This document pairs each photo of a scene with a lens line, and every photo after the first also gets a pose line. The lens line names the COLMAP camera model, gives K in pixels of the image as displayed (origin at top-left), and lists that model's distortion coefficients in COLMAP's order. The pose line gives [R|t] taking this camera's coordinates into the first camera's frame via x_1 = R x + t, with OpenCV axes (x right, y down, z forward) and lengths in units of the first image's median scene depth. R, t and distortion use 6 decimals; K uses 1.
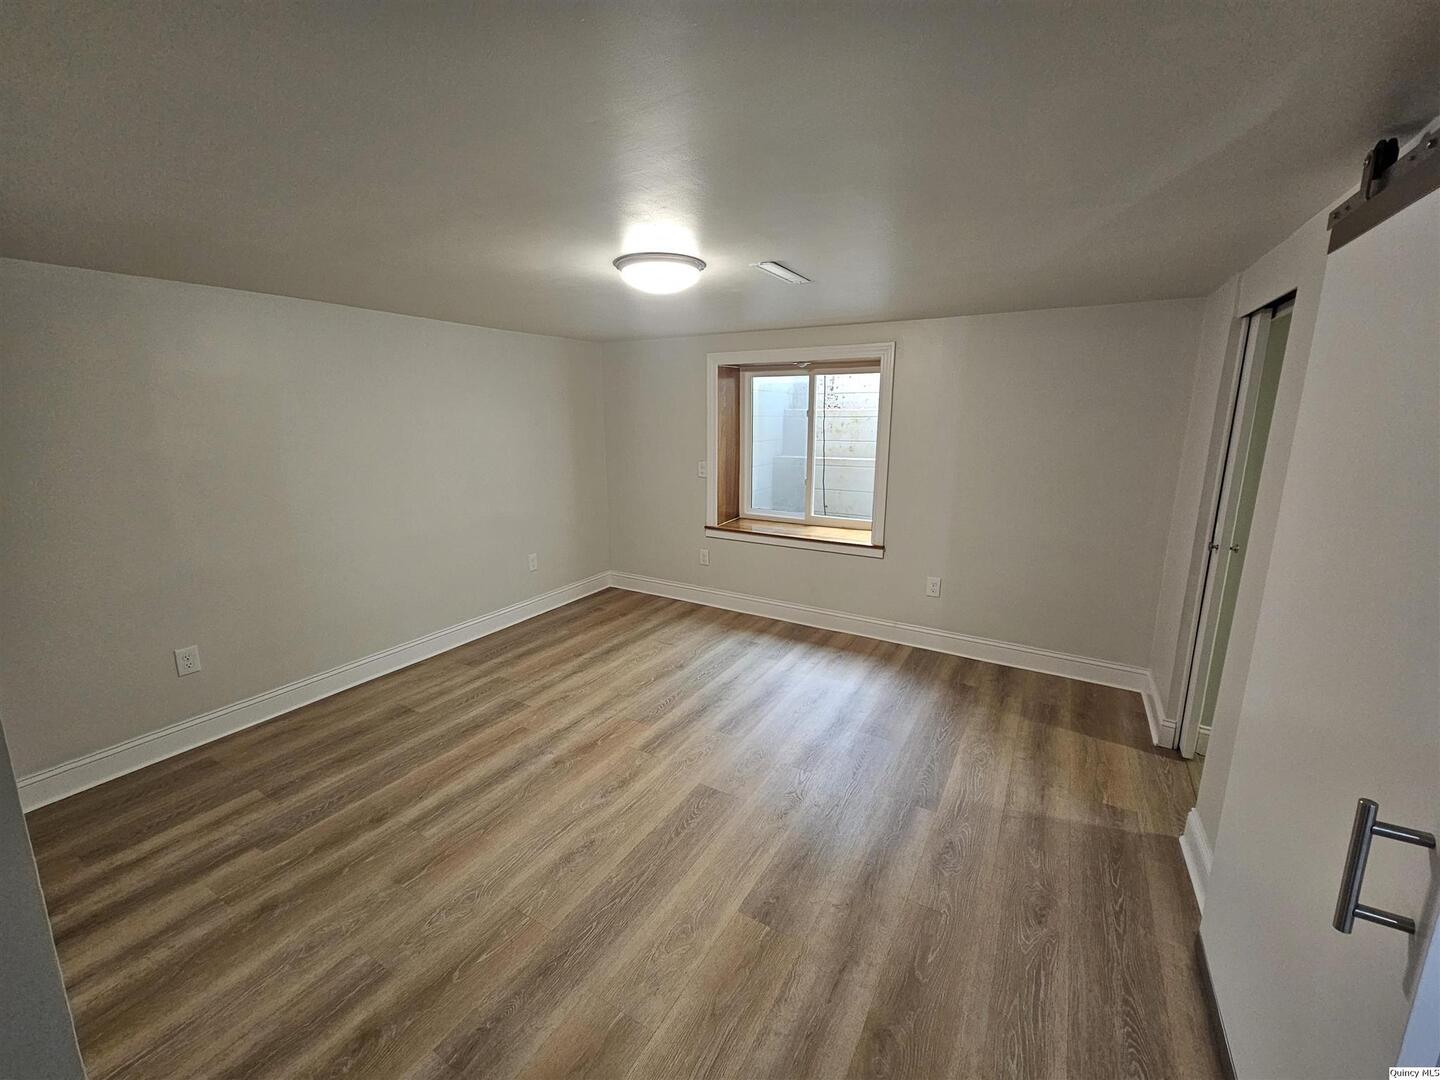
lens RADIAL K [[589.7, 0, 721.3], [0, 589.7, 535.0], [0, 0, 1]] dist [-0.000344, -0.000040]
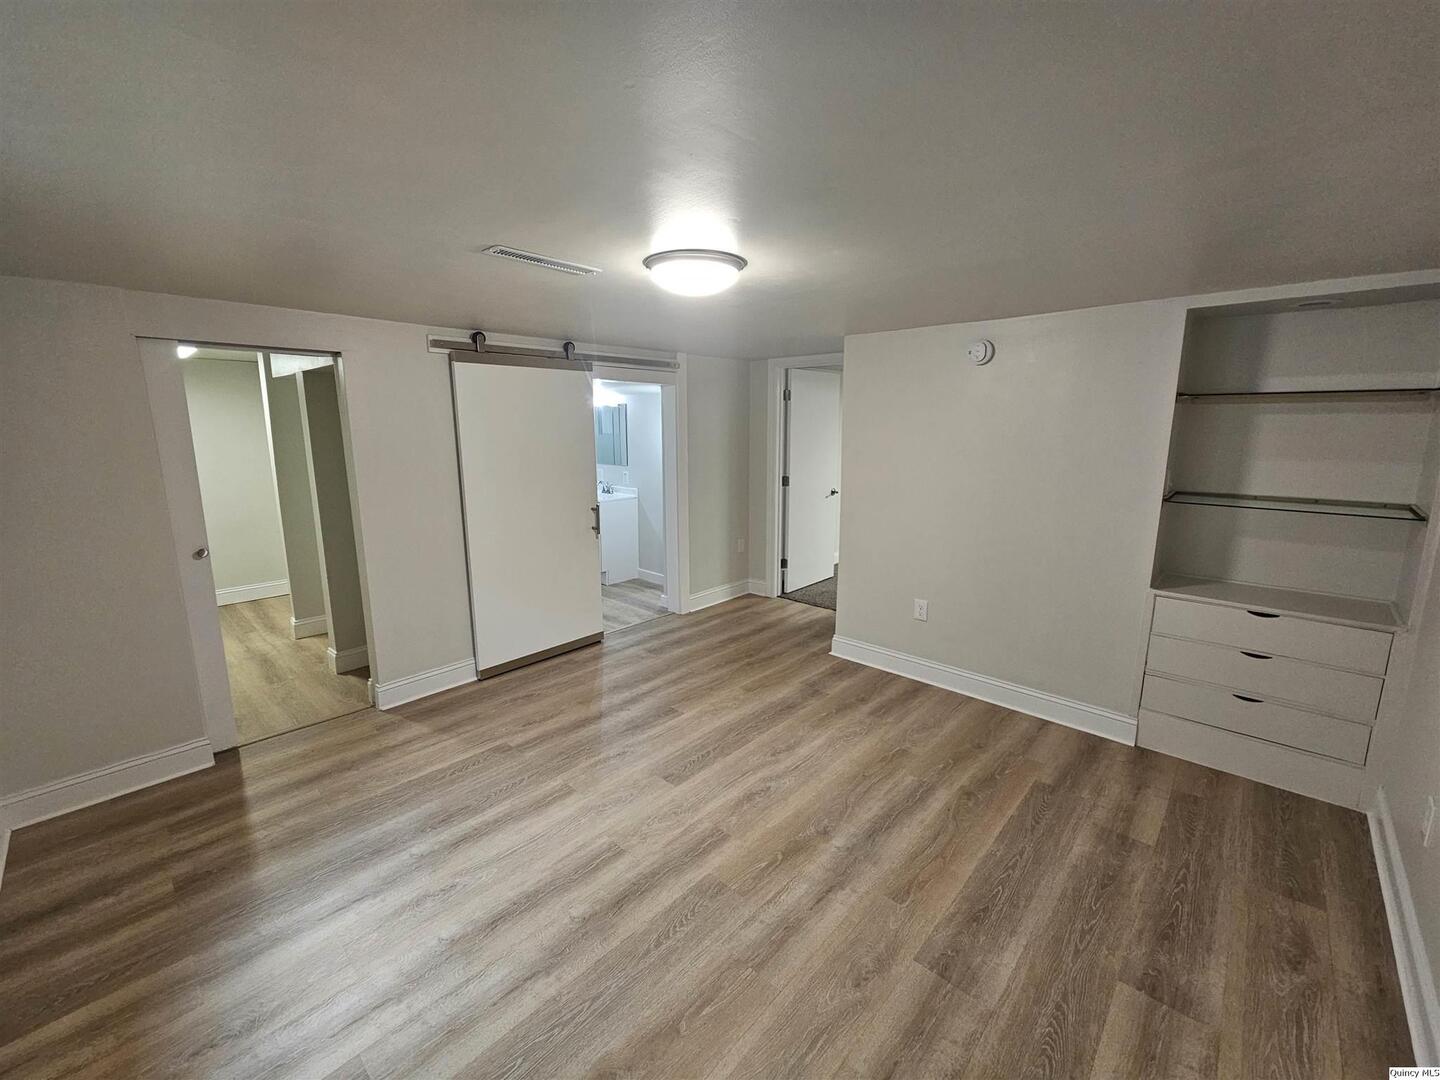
lens RADIAL K [[589.7, 0, 716.0], [0, 589.7, 534.6], [0, 0, 1]] dist [-0.000344, -0.000040]
pose [[-0.975266, -0.040130, 0.217363, -0.311441], [0.045927, 0.925129, 0.376865, -0.370390], [-0.216212, 0.377527, -0.900403, 1.751520]]
